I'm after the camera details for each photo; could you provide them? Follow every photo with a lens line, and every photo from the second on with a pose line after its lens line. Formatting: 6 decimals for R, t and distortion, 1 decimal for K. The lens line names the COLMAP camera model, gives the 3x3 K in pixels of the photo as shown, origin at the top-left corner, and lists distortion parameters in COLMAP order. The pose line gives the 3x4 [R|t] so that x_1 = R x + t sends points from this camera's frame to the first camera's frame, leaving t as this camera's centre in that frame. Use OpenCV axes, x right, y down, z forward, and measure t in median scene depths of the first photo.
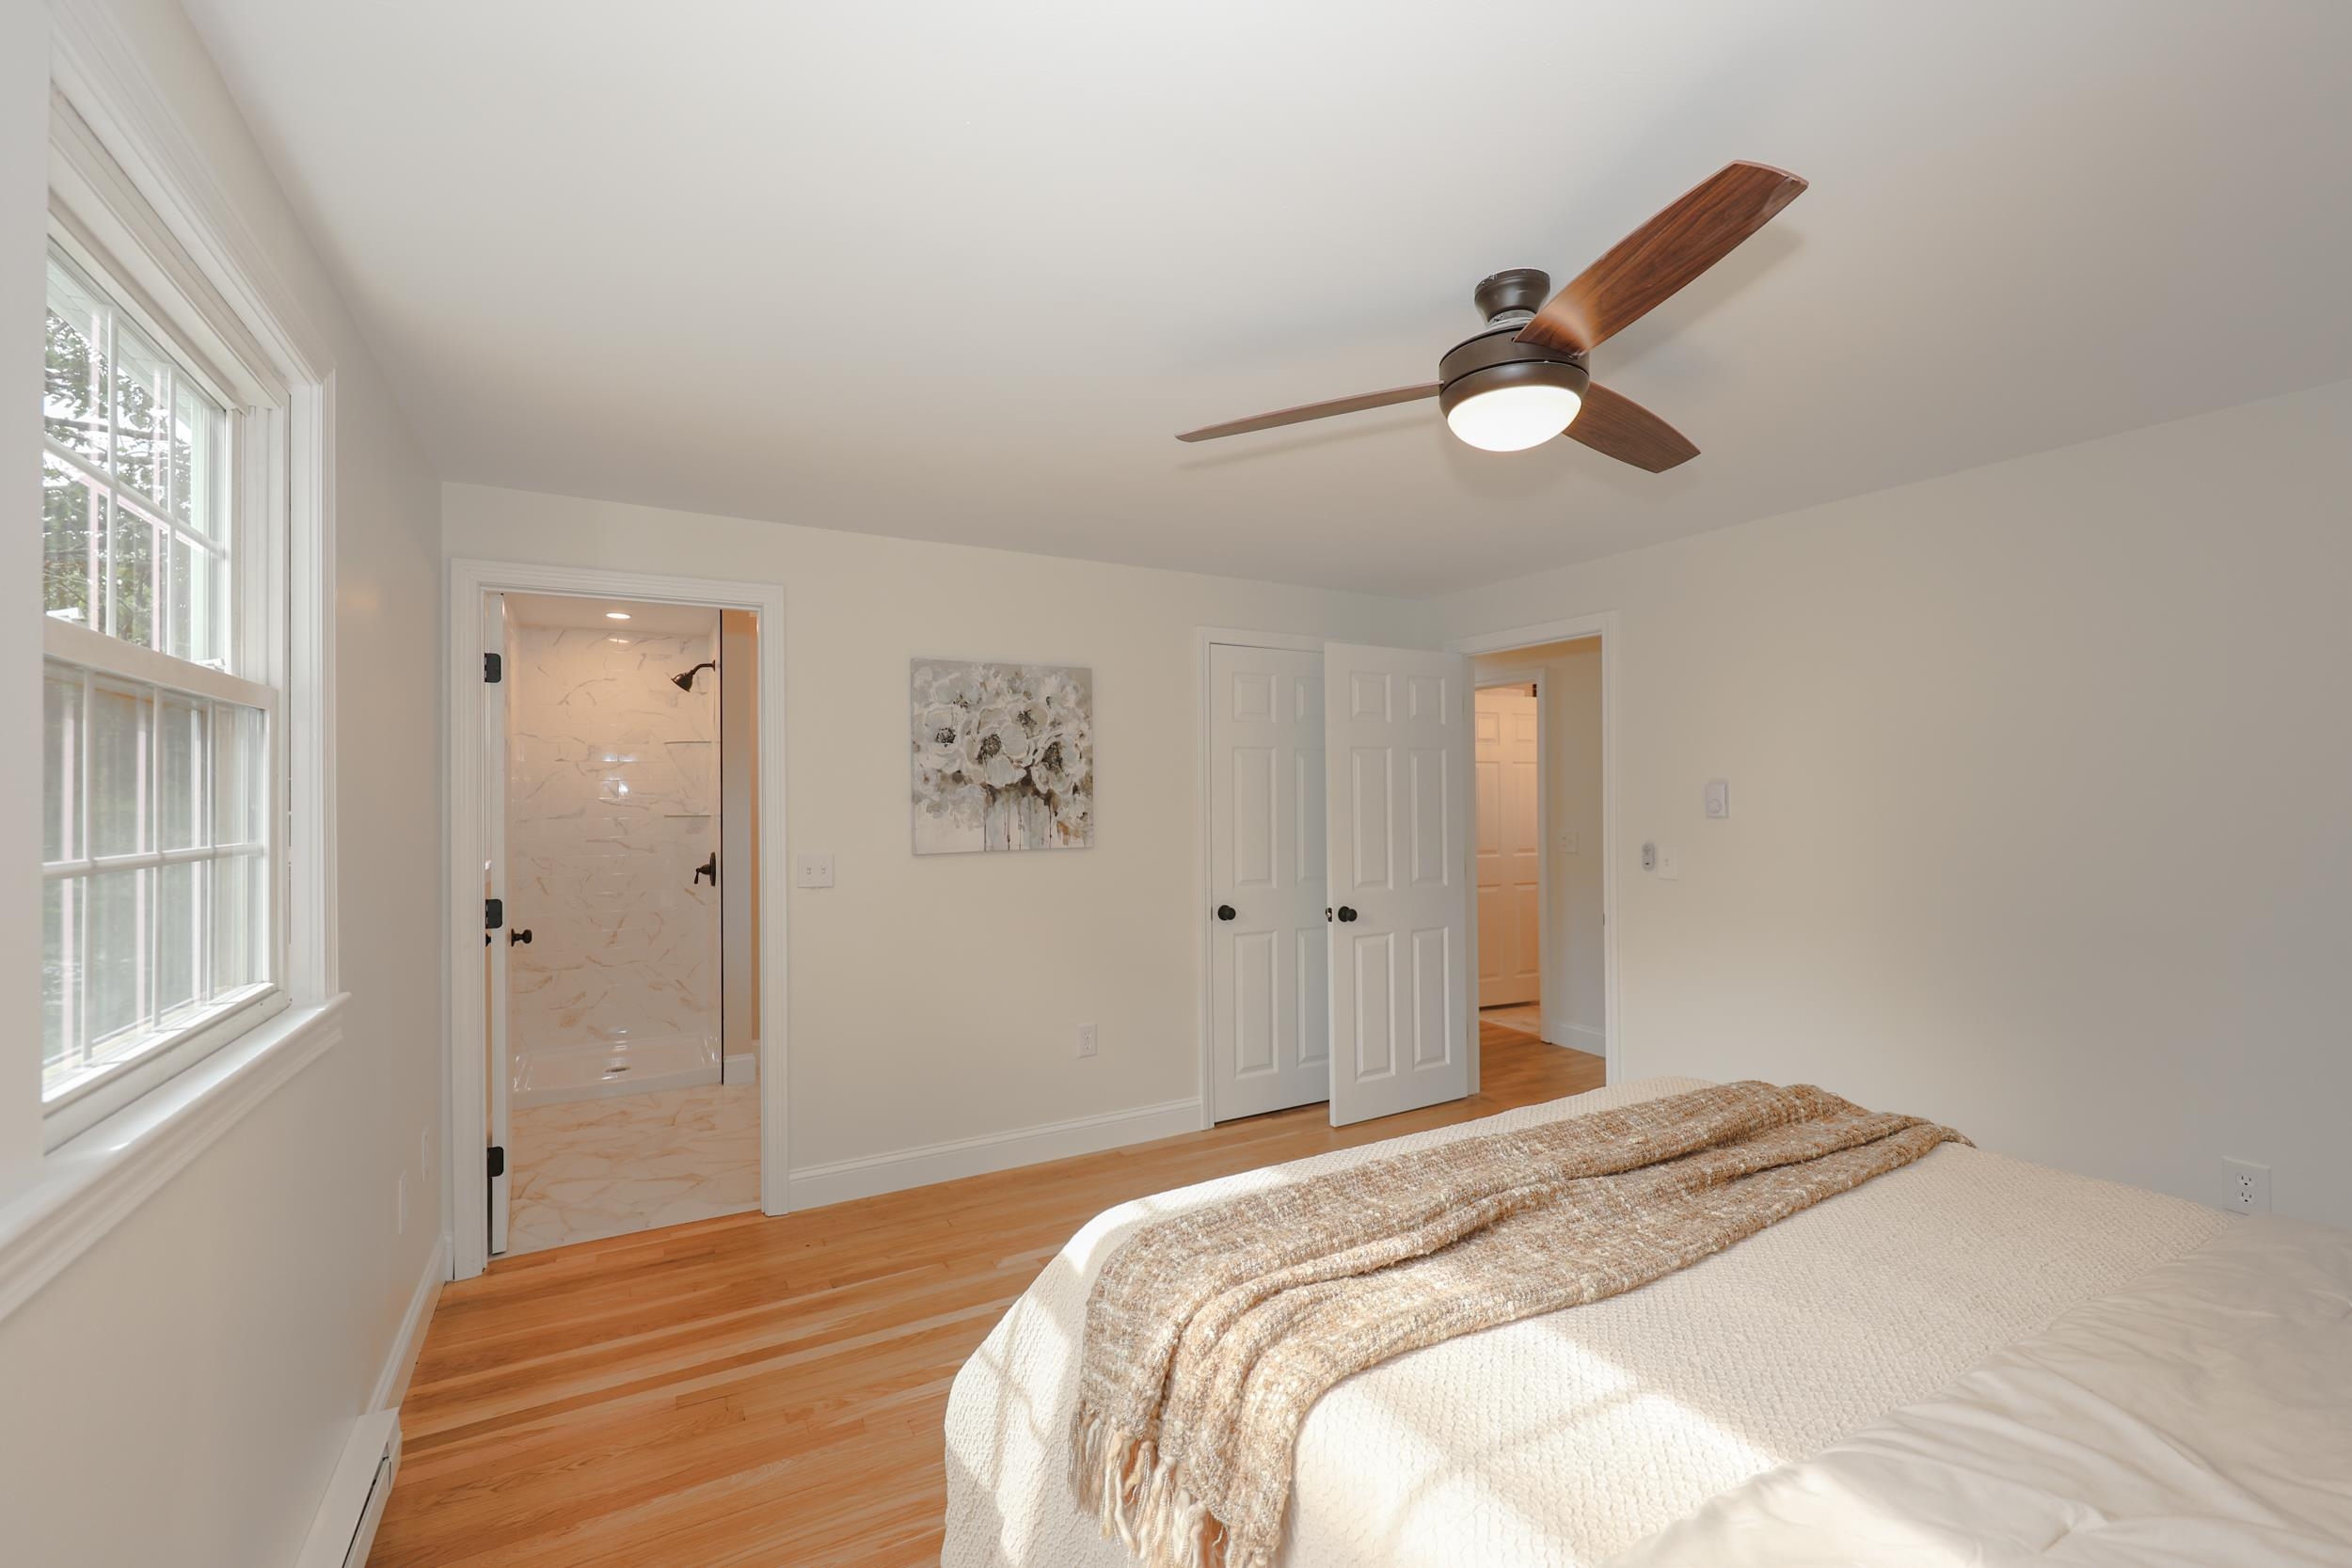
lens RADIAL K [[1014.1, 0, 1178.4], [0, 1014.1, 782.1], [0, 0, 1]] dist [0.004623, 0.000002]
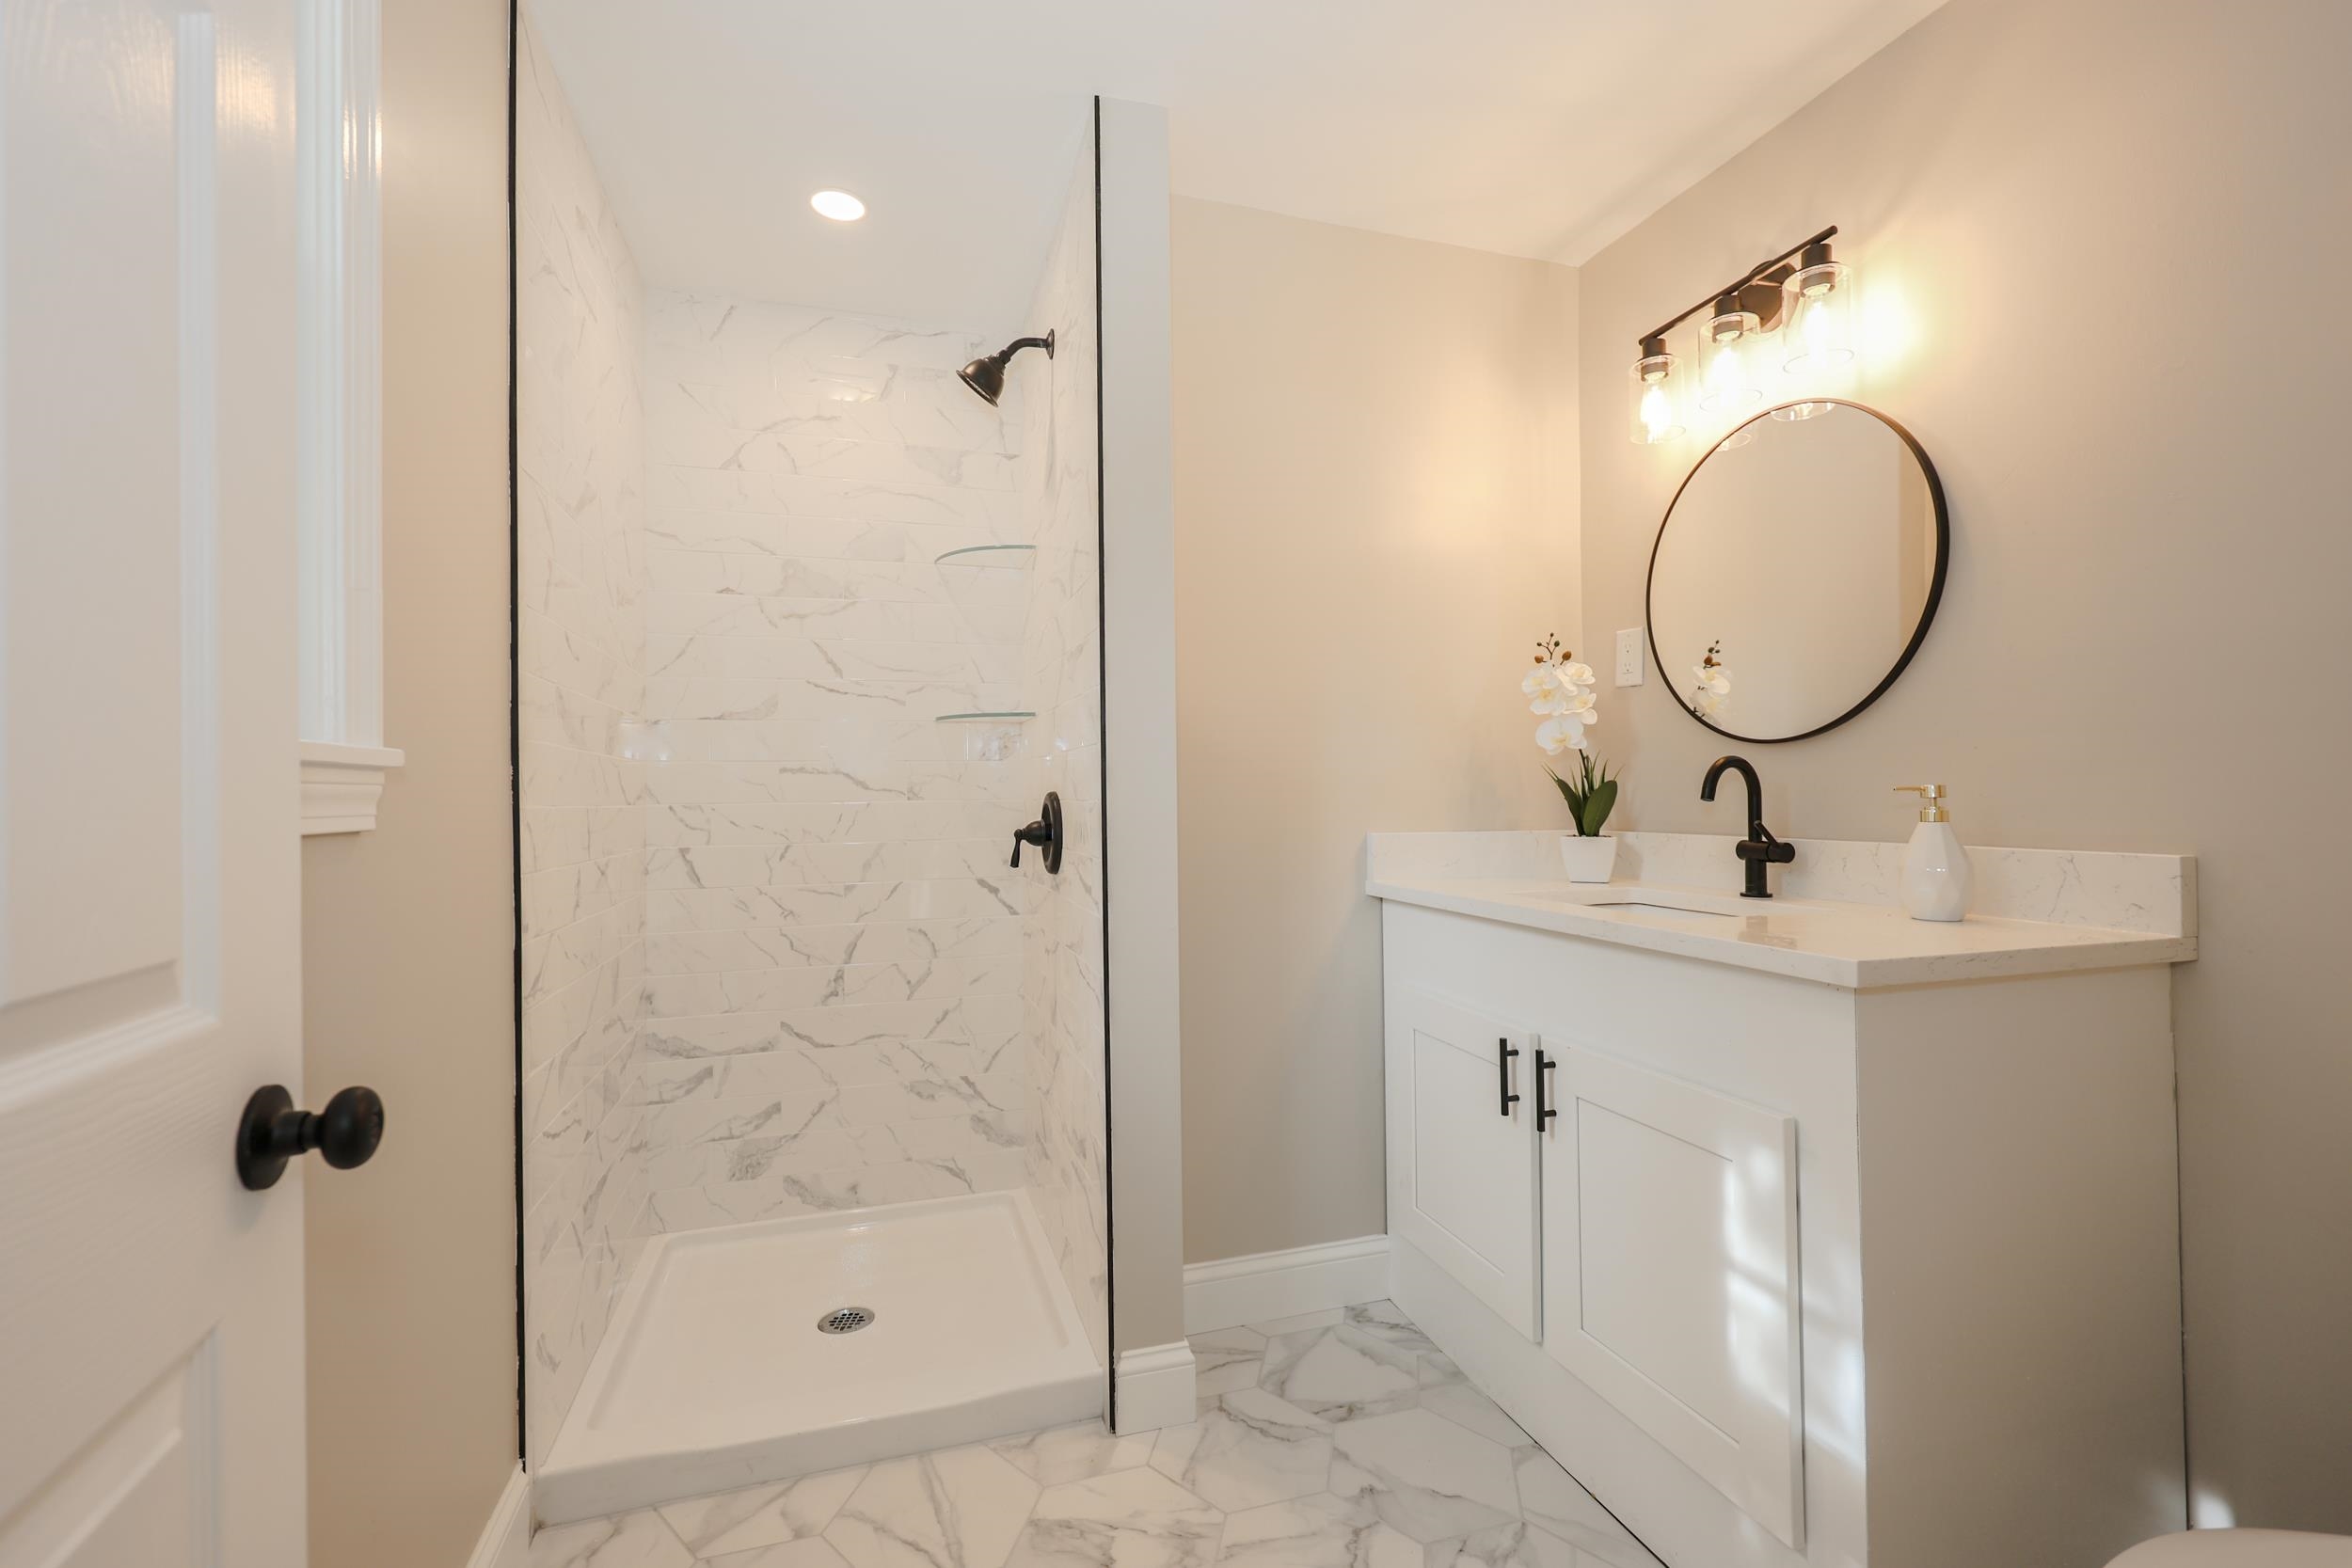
lens RADIAL K [[1014.1, 0, 1174.0], [0, 1014.1, 788.2], [0, 0, 1]] dist [0.004623, 0.000002]
pose [[0.979330, -0.003194, -0.202243, -0.326037], [0.004816, 0.999960, 0.007531, 0.064798], [0.202211, -0.008350, 0.979306, 0.604666]]
